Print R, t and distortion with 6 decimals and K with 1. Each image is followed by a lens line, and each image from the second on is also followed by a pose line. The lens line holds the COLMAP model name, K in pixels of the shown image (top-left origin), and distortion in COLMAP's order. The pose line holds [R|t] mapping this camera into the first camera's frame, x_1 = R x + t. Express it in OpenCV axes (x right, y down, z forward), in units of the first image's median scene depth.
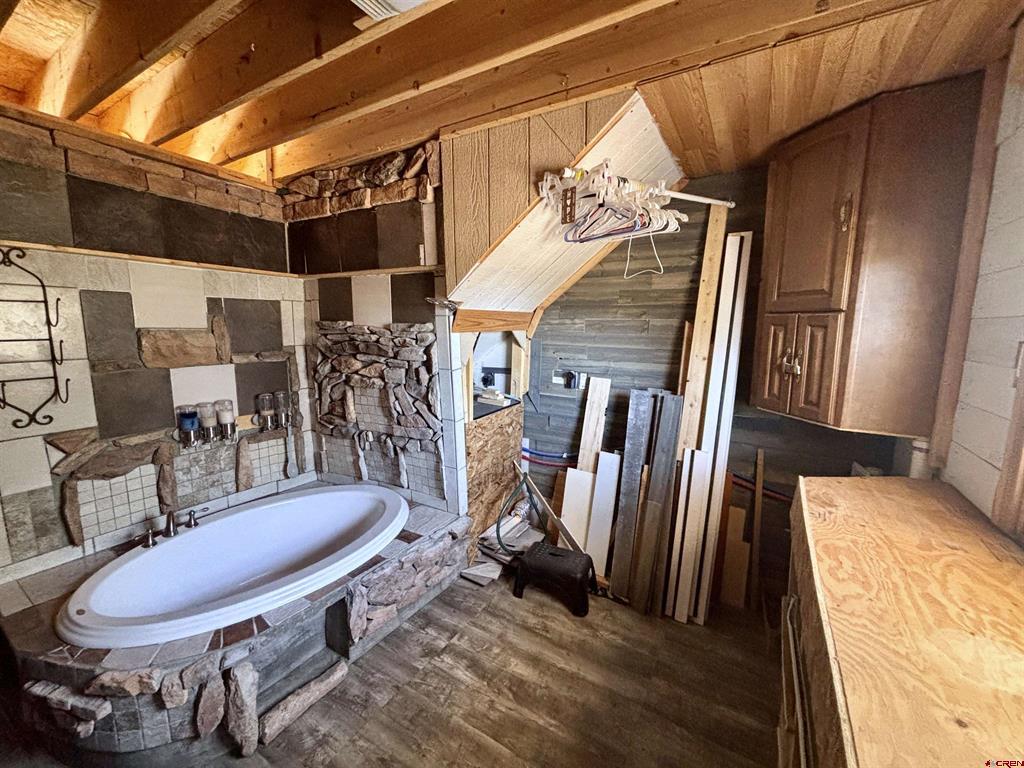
lens RADIAL K [[413.9, 0, 506.8], [0, 413.9, 381.0], [0, 0, 1]] dist [0.003681, 0.000126]
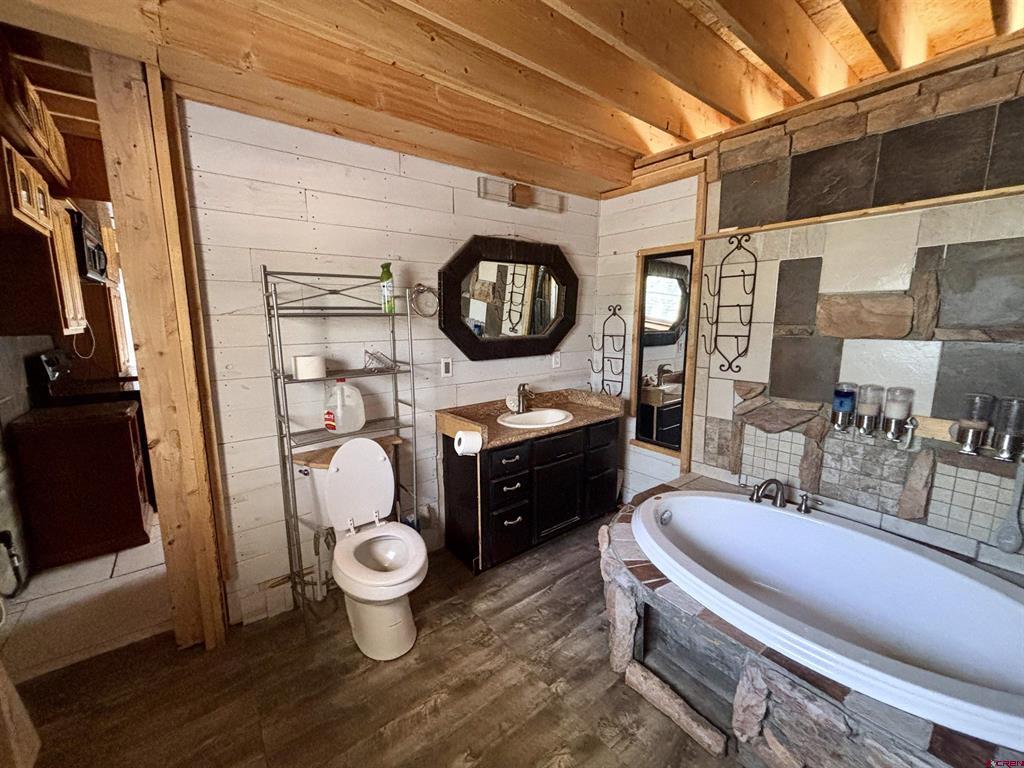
lens RADIAL K [[413.9, 0, 506.8], [0, 413.9, 381.0], [0, 0, 1]] dist [0.003681, 0.000126]
pose [[-0.348523, 0.135241, -0.927492, 0.290947], [-0.126144, 0.973766, 0.189390, -0.020389], [0.928773, 0.183004, -0.322320, 0.678881]]
